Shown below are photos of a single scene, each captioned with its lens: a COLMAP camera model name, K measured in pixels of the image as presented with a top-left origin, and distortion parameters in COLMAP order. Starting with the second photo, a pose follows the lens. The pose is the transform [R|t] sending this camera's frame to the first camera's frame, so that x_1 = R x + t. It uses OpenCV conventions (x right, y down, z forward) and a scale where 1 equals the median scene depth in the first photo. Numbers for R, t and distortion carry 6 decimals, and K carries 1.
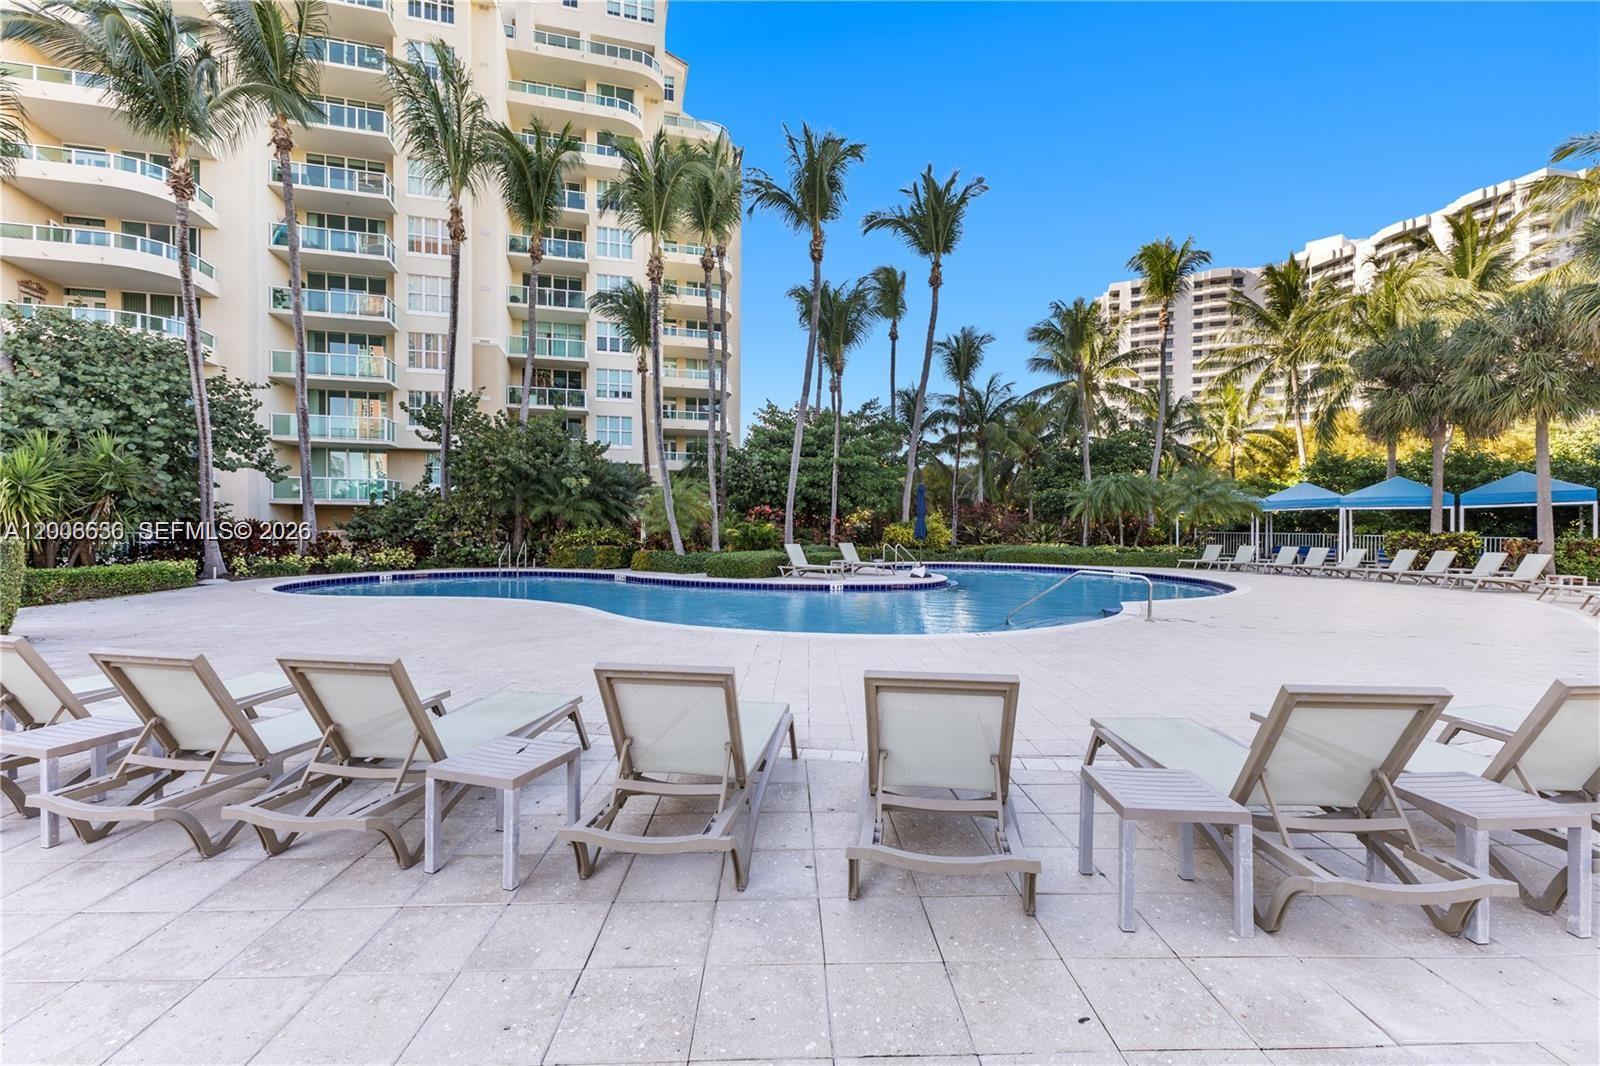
lens RADIAL K [[697.5, 0, 794.1], [0, 697.5, 530.5], [0, 0, 1]] dist [0.003036, 0.000055]
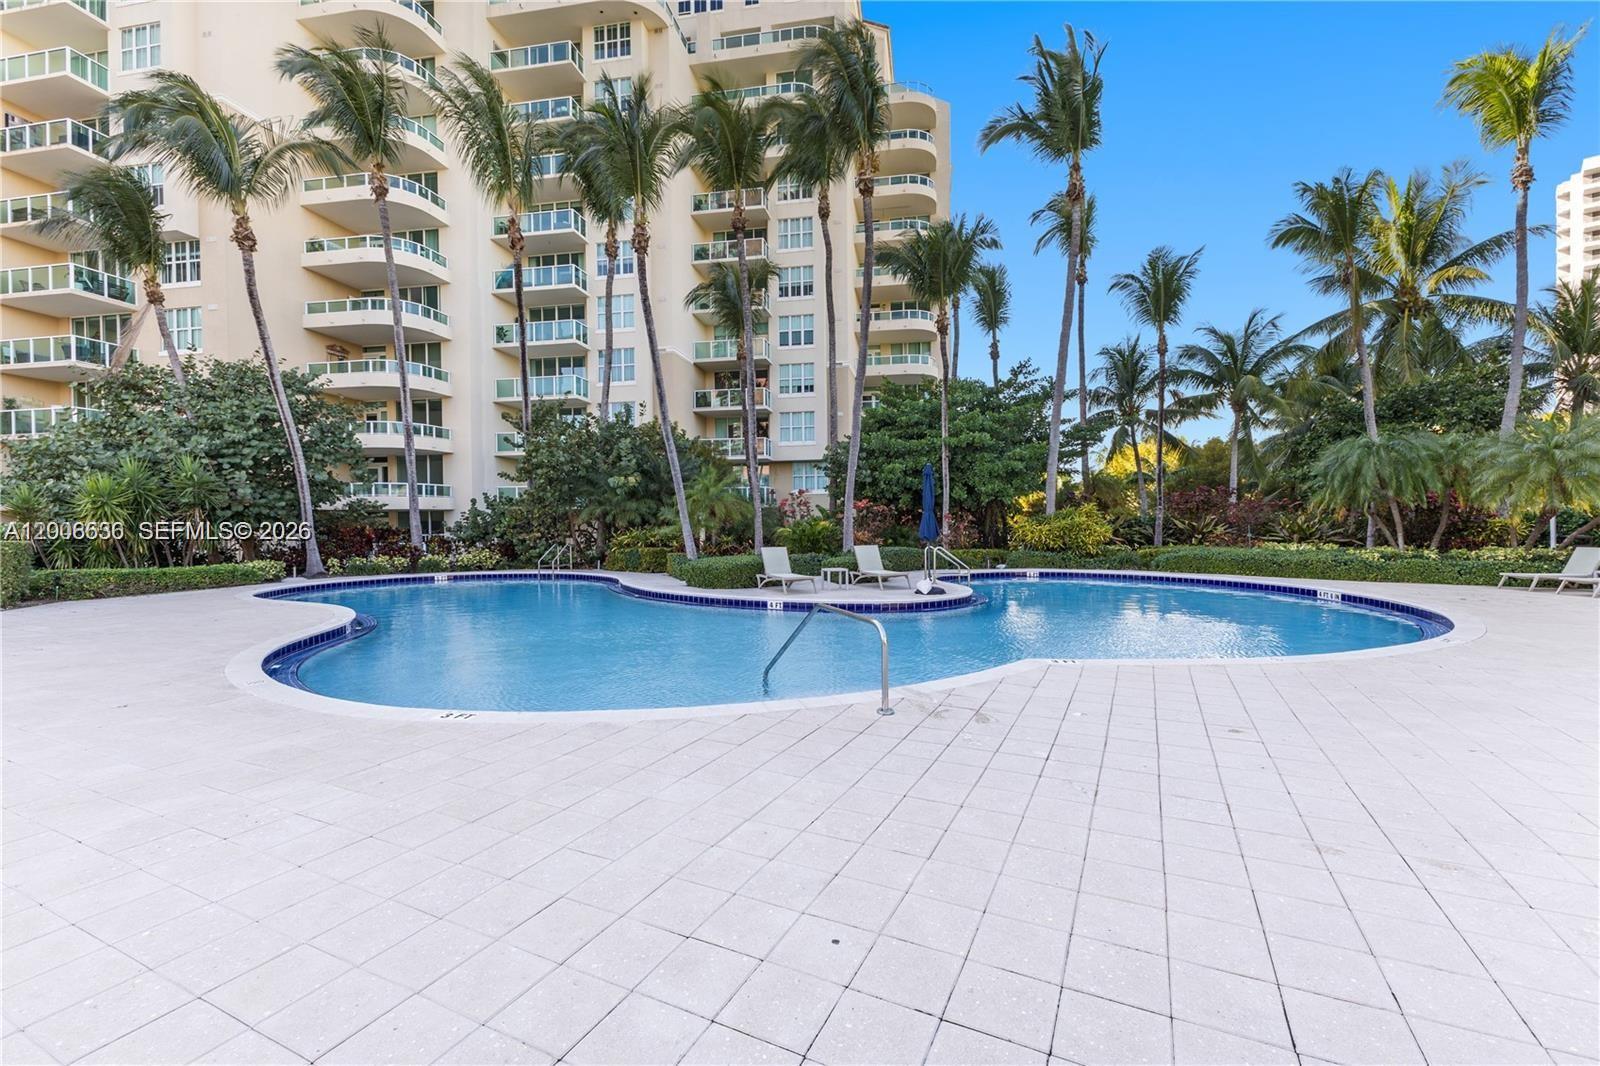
lens RADIAL K [[697.5, 0, 806.4], [0, 697.5, 528.9], [0, 0, 1]] dist [0.003036, 0.000055]
pose [[0.897601, -0.010213, -0.440691, 0.258623], [0.010697, 0.999942, -0.001384, -0.000129], [0.440679, -0.003472, 0.897658, 0.197753]]
